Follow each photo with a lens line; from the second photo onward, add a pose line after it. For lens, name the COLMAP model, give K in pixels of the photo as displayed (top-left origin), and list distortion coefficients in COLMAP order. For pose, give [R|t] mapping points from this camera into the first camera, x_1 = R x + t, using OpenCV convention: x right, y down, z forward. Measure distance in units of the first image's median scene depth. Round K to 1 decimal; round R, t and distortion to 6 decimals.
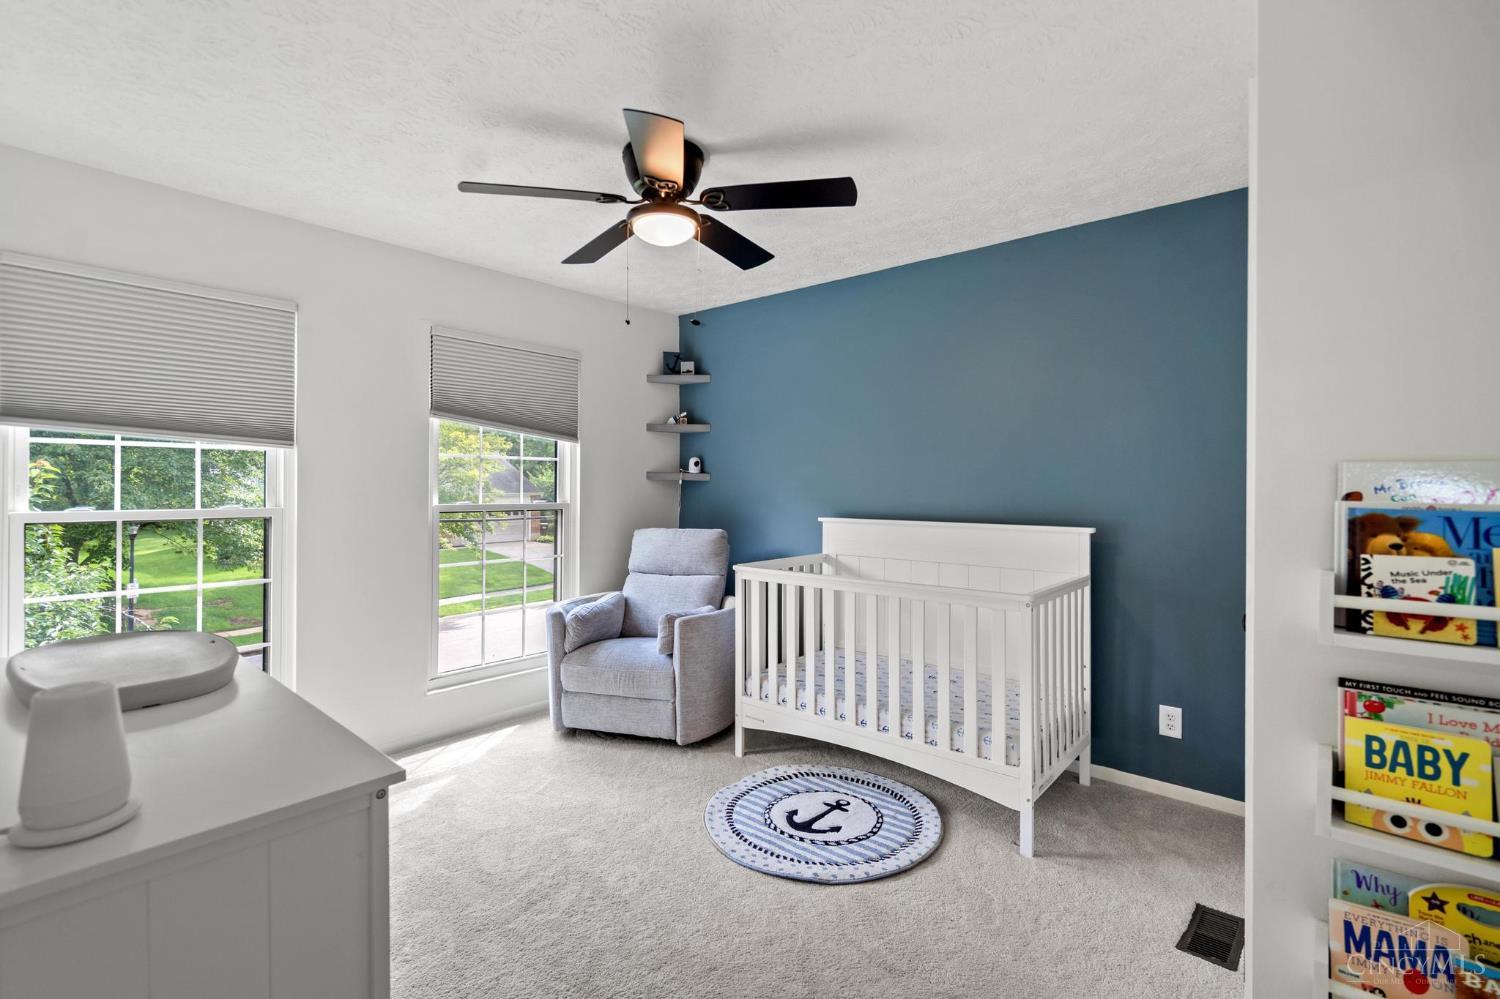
lens RADIAL K [[688.1, 0, 743.2], [0, 688.1, 489.4], [0, 0, 1]] dist [-0.000301, 0.000316]
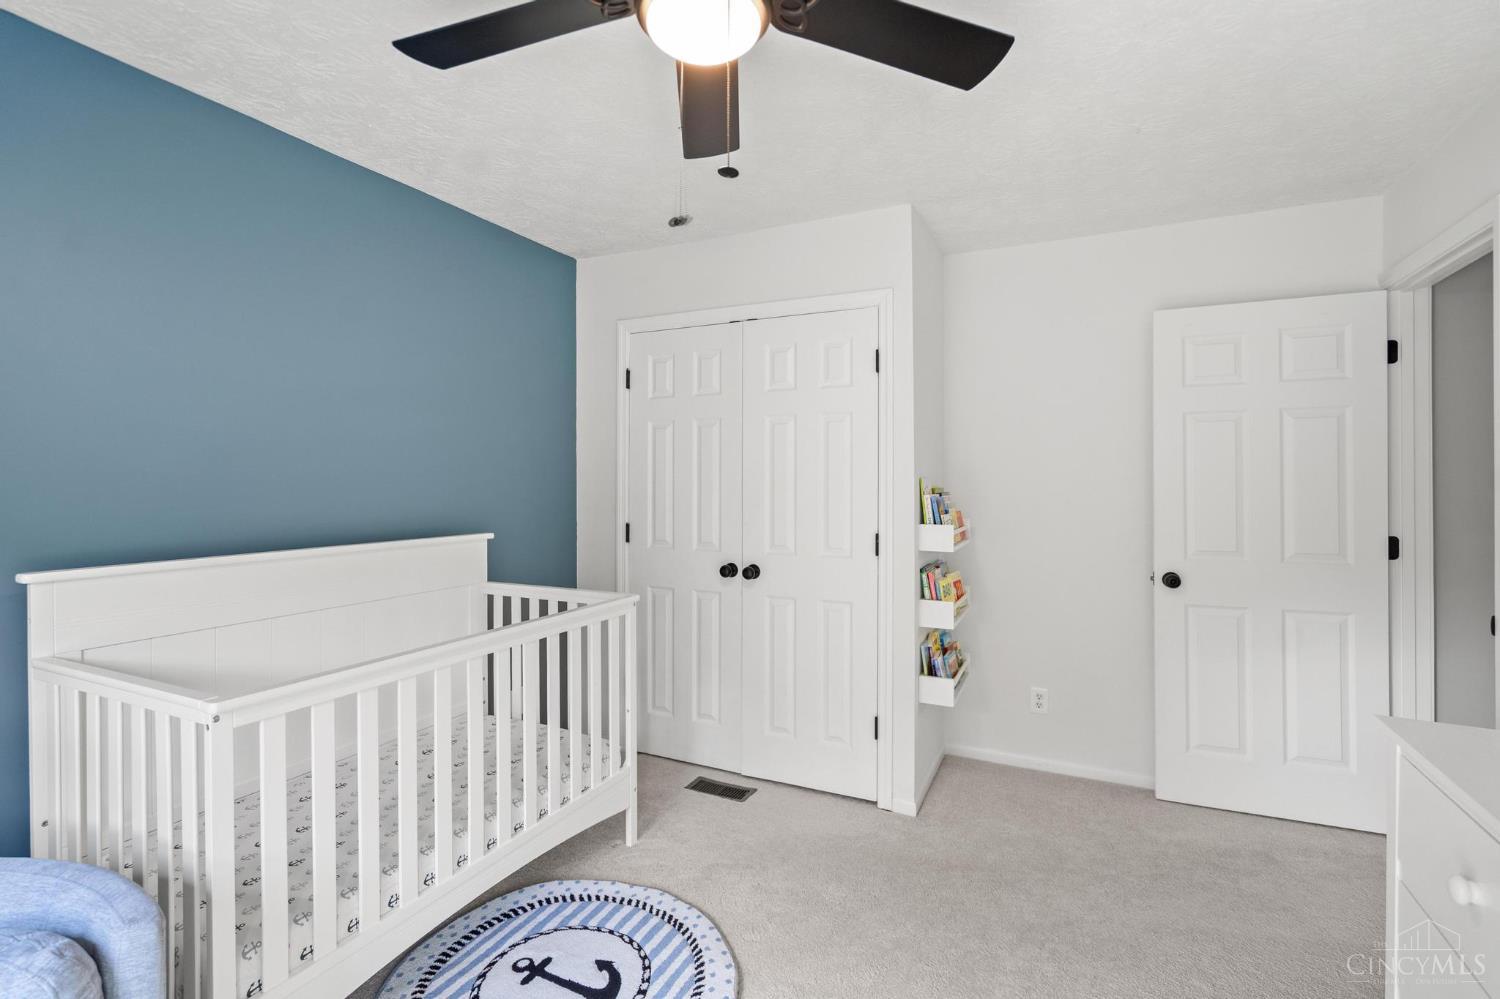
lens RADIAL K [[688.1, 0, 744.3], [0, 688.1, 488.0], [0, 0, 1]] dist [-0.000301, 0.000316]
pose [[-0.249507, -0.012170, 0.968297, -0.568237], [0.002972, 0.999907, 0.013334, -0.022160], [-0.968368, 0.006205, -0.249448, 0.970679]]
